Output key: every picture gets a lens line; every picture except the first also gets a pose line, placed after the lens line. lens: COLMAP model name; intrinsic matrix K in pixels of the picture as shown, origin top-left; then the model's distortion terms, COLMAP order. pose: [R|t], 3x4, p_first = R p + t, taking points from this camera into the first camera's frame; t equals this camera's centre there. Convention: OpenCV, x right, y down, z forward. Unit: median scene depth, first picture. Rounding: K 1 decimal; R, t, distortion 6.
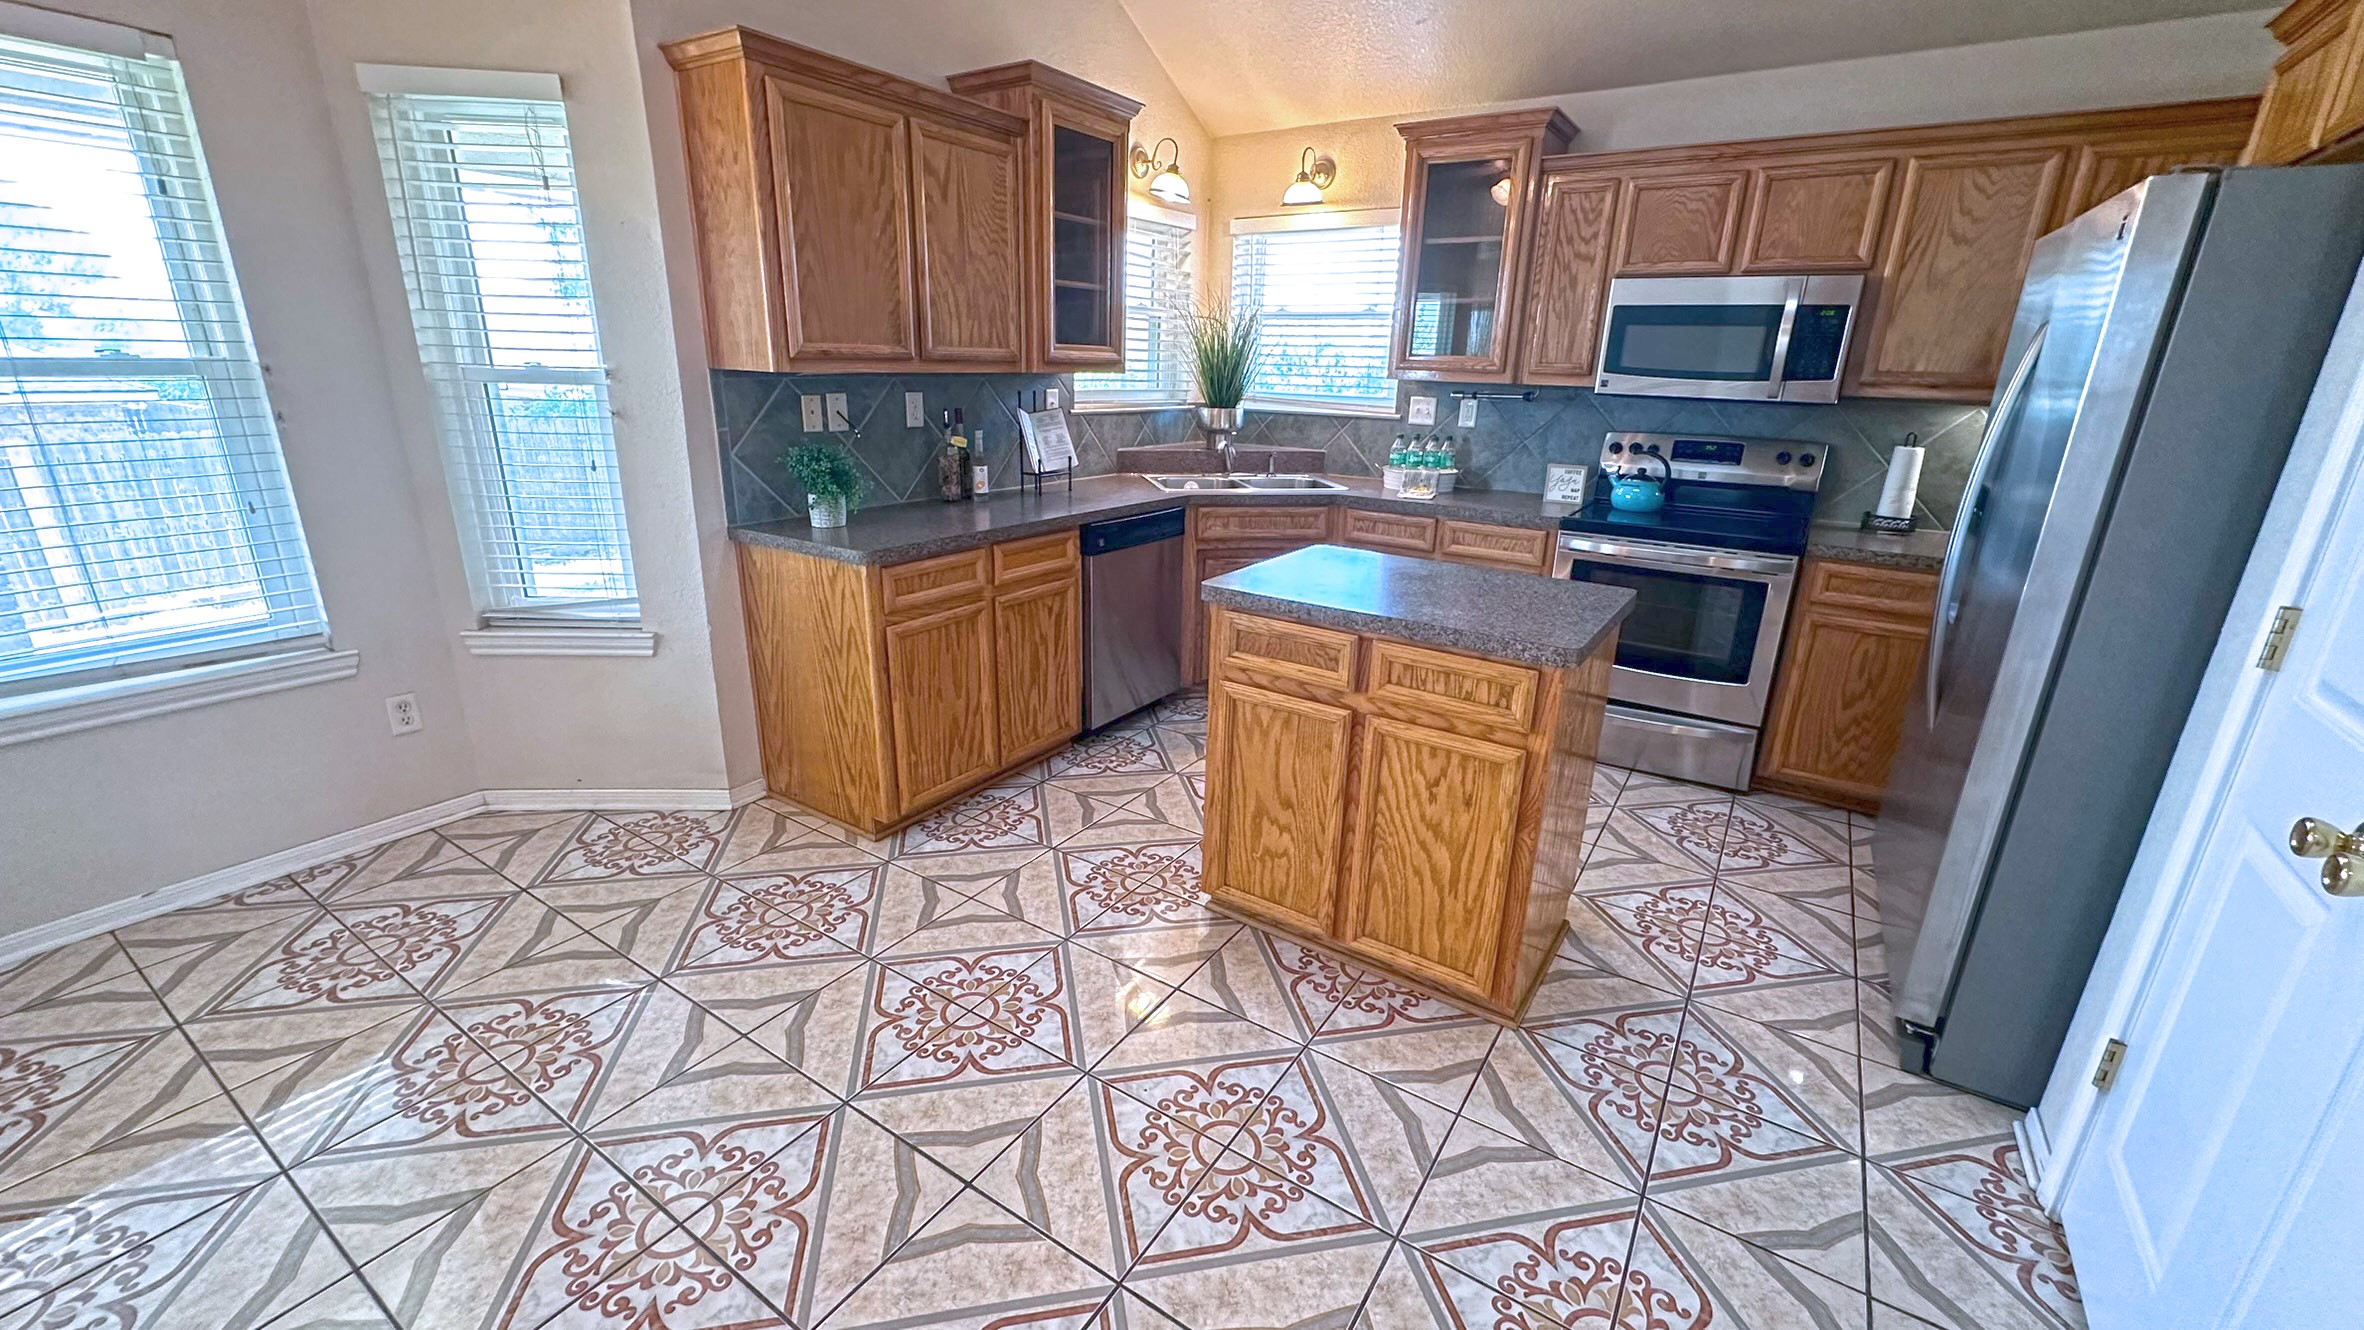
lens RADIAL K [[947.1, 0, 1178.7], [0, 947.1, 663.6], [0, 0, 1]] dist [-0.003411, 0.001658]
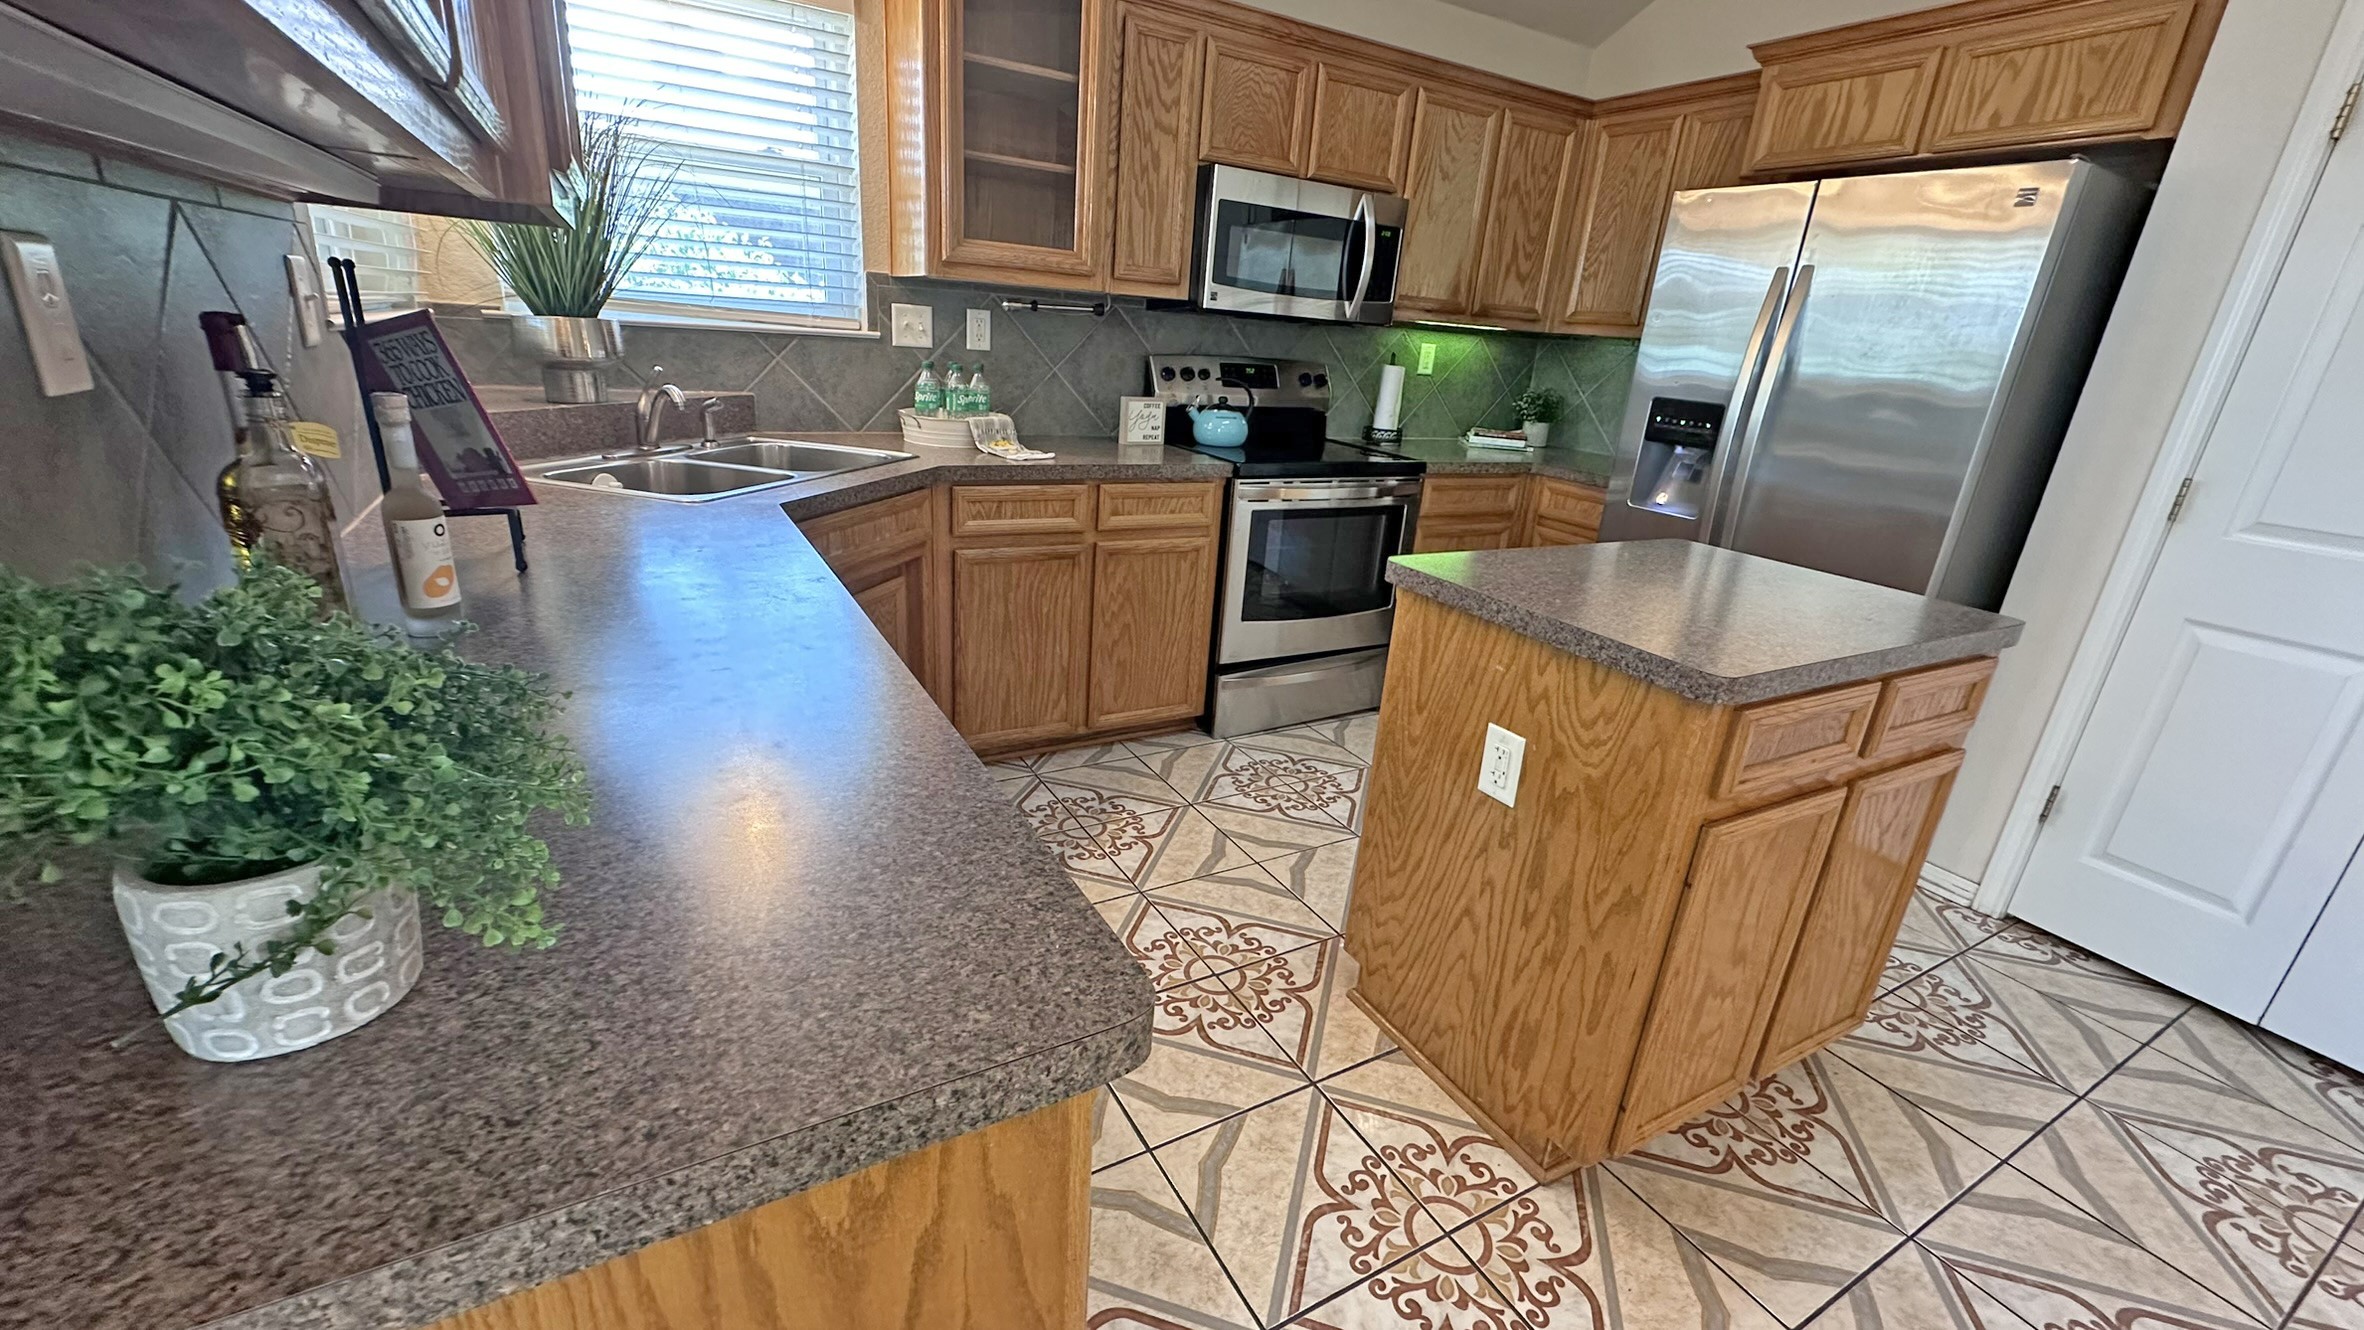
lens RADIAL K [[947.1, 0, 1183.0], [0, 947.1, 662.5], [0, 0, 1]] dist [-0.003411, 0.001658]
pose [[0.453564, -0.292722, 0.841780, -0.450708], [0.216624, 0.952406, 0.214471, -0.220830], [-0.864496, 0.085074, 0.495387, 0.811126]]
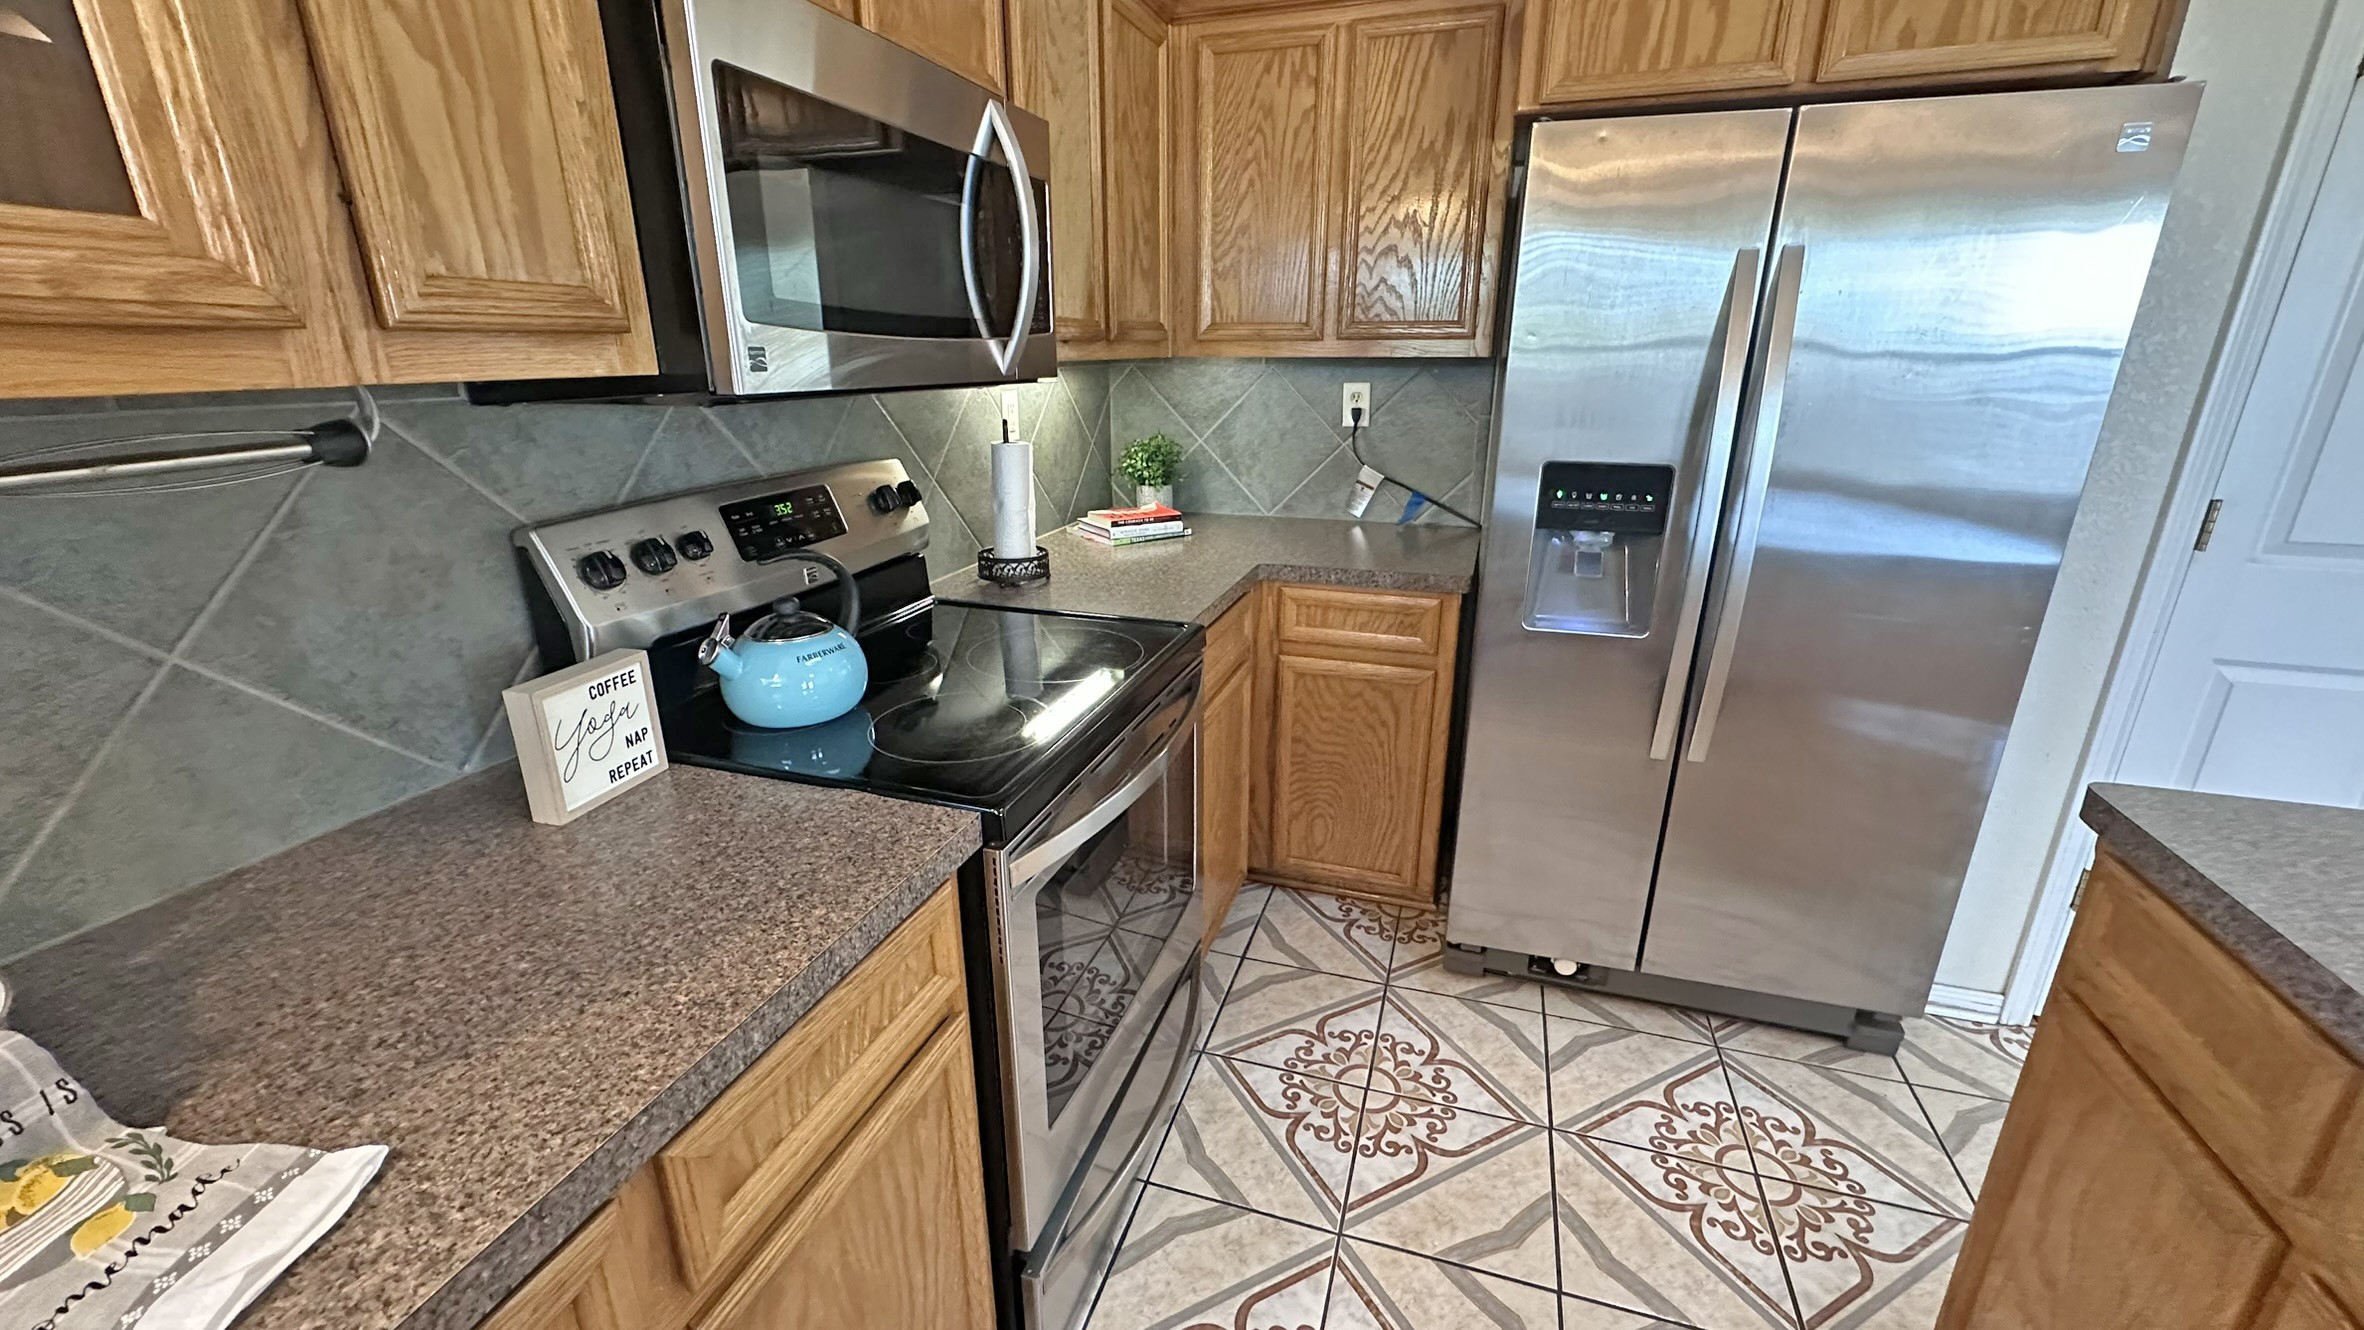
lens RADIAL K [[947.1, 0, 1178.7], [0, 947.1, 669.3], [0, 0, 1]] dist [-0.003411, 0.001658]
pose [[-0.268083, -0.331037, 0.904735, 0.165651], [0.292207, 0.866931, 0.403789, -0.371908], [-0.918012, 0.372619, -0.135678, 1.215248]]
